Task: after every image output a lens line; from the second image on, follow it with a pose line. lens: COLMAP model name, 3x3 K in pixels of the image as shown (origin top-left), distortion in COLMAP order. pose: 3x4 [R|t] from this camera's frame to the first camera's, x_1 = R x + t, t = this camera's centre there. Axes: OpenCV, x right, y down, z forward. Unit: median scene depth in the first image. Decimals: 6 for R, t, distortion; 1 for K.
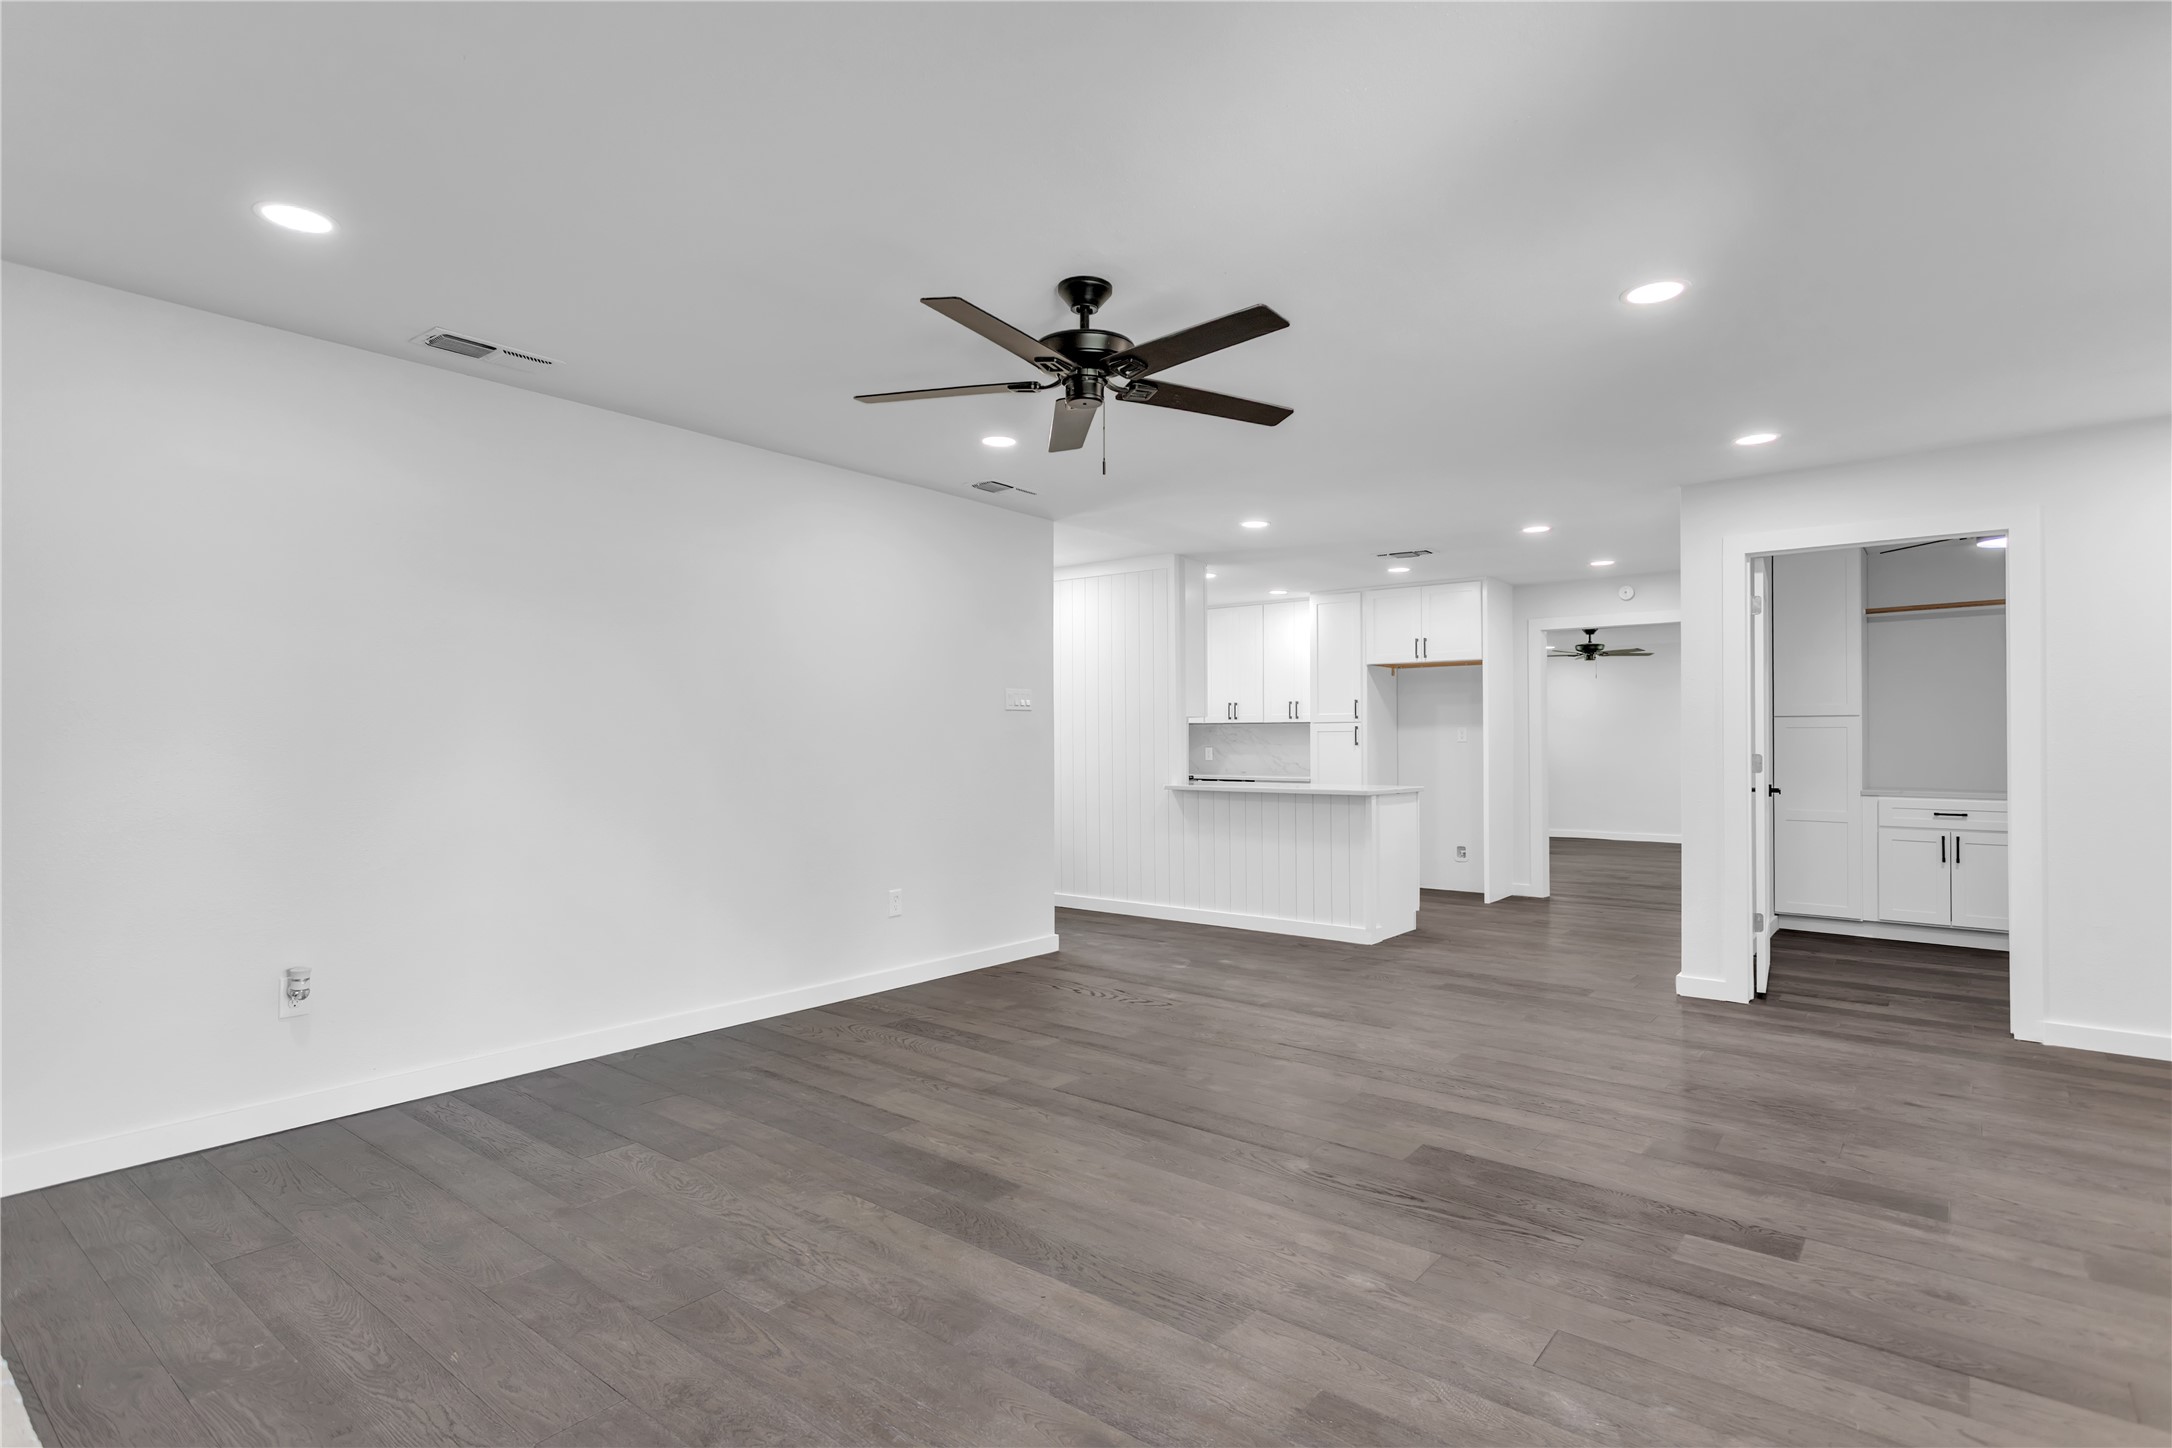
lens RADIAL K [[1029.7, 0, 1099.0], [0, 1029.7, 725.9], [0, 0, 1]] dist [-0.001273, 0.000253]
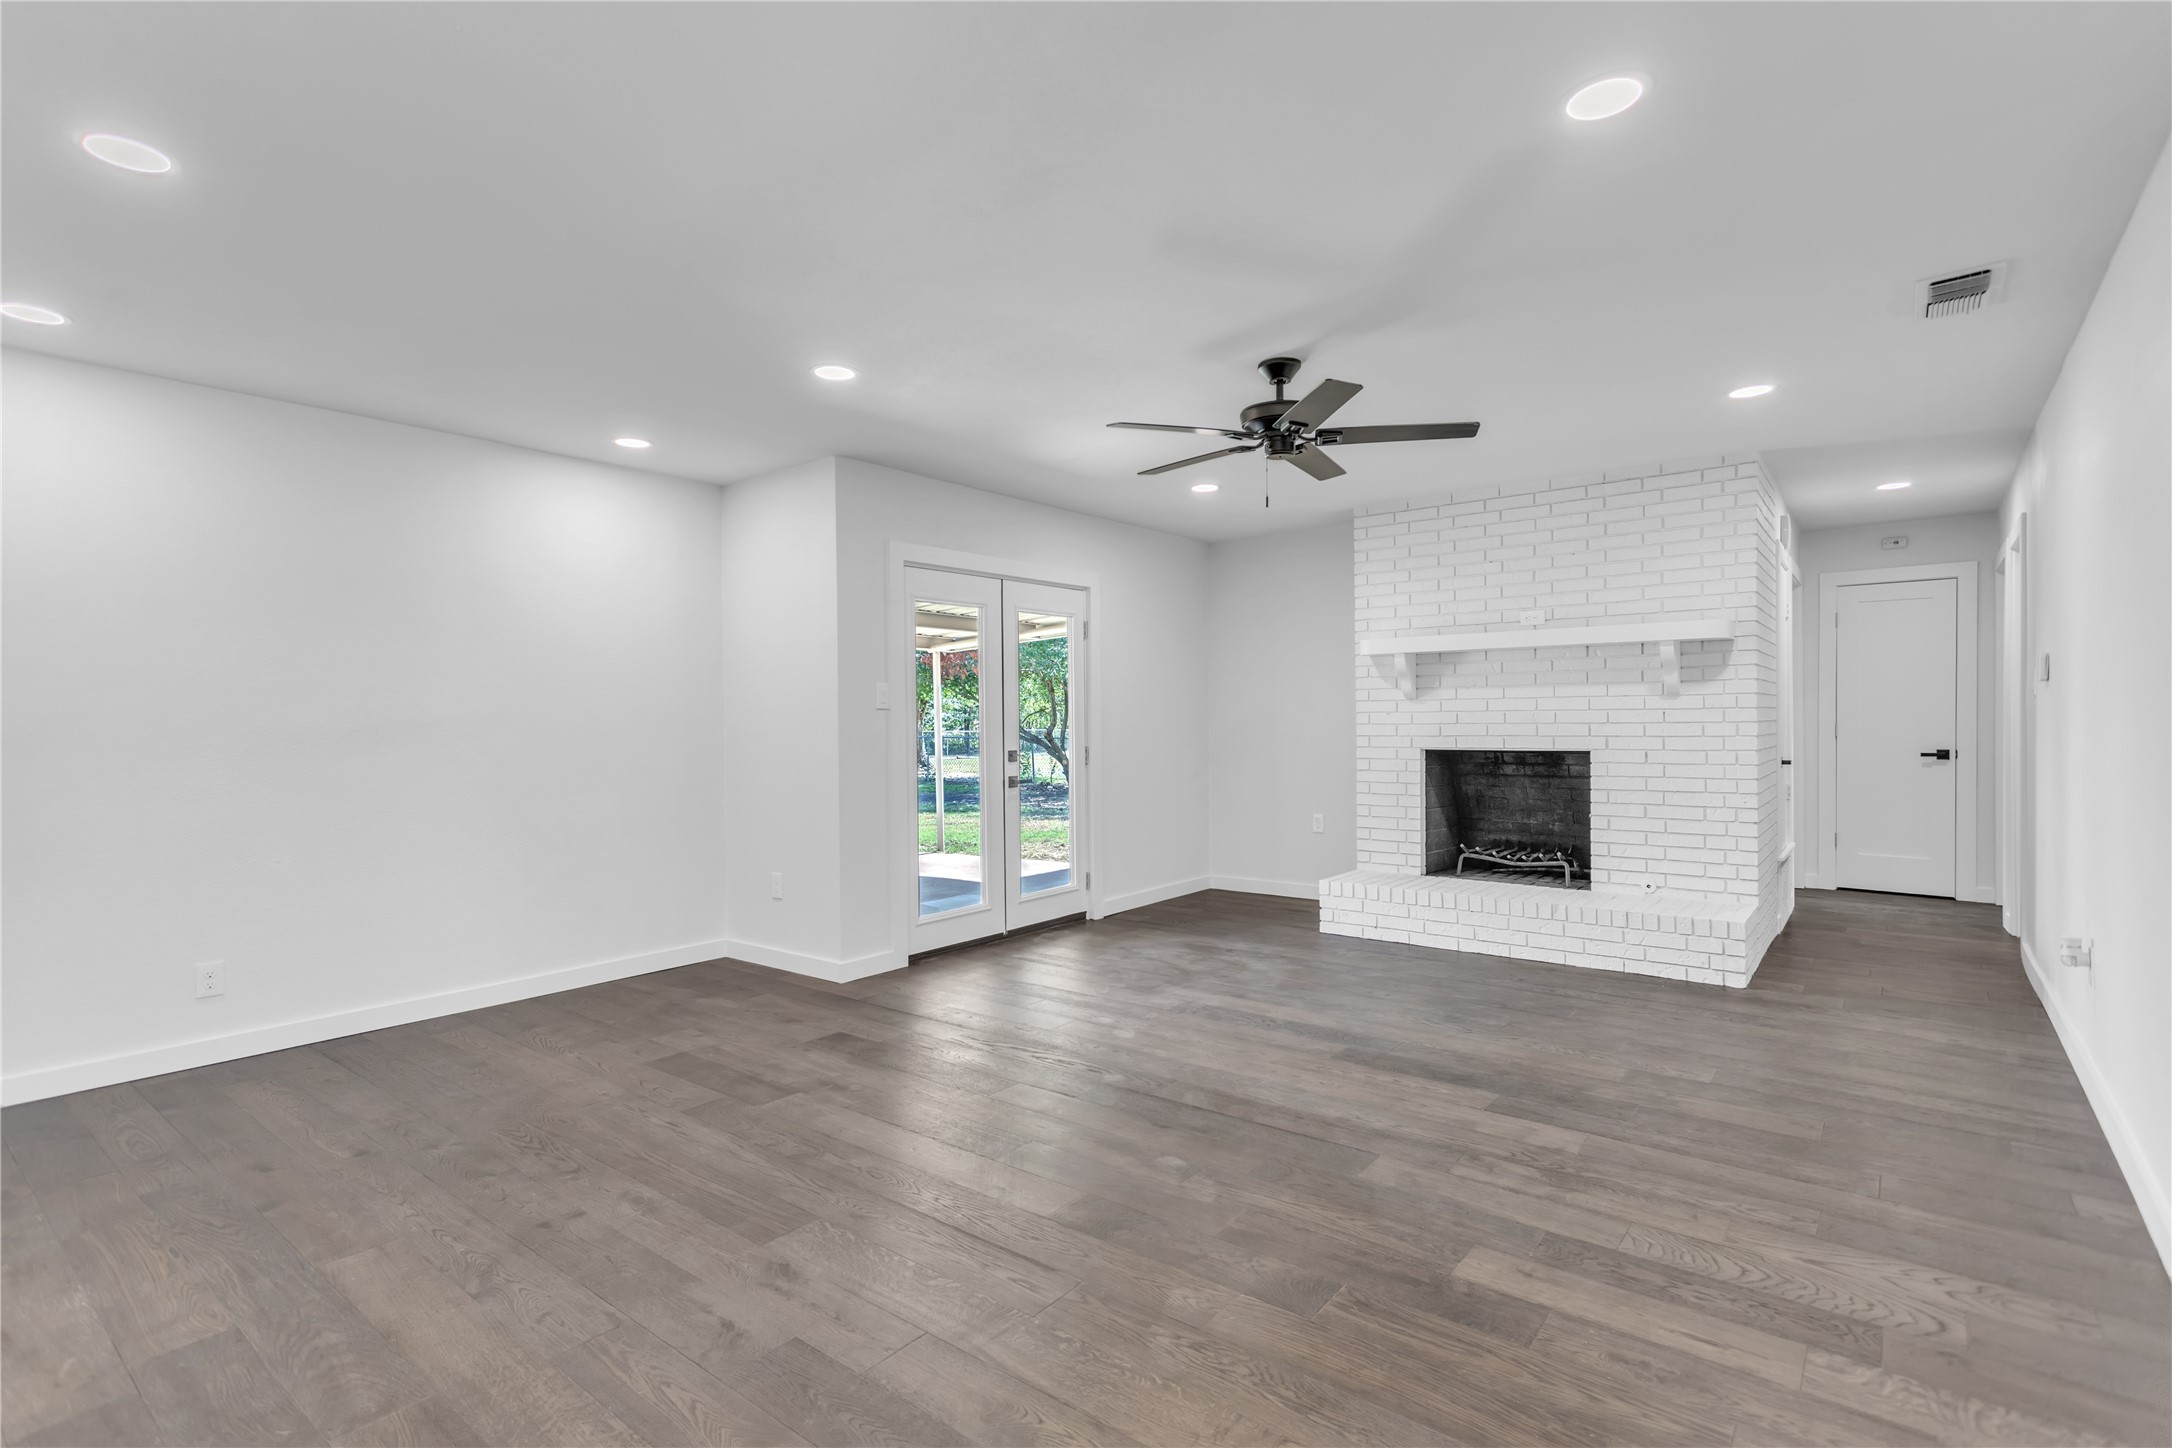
lens RADIAL K [[1029.7, 0, 1090.0], [0, 1029.7, 725.2], [0, 0, 1]] dist [-0.001273, 0.000253]
pose [[-0.999968, 0.007946, 0.000027, 0.080003], [0.007945, 0.999918, -0.010081, 0.011612], [-0.000107, -0.010080, -0.999949, 0.814289]]
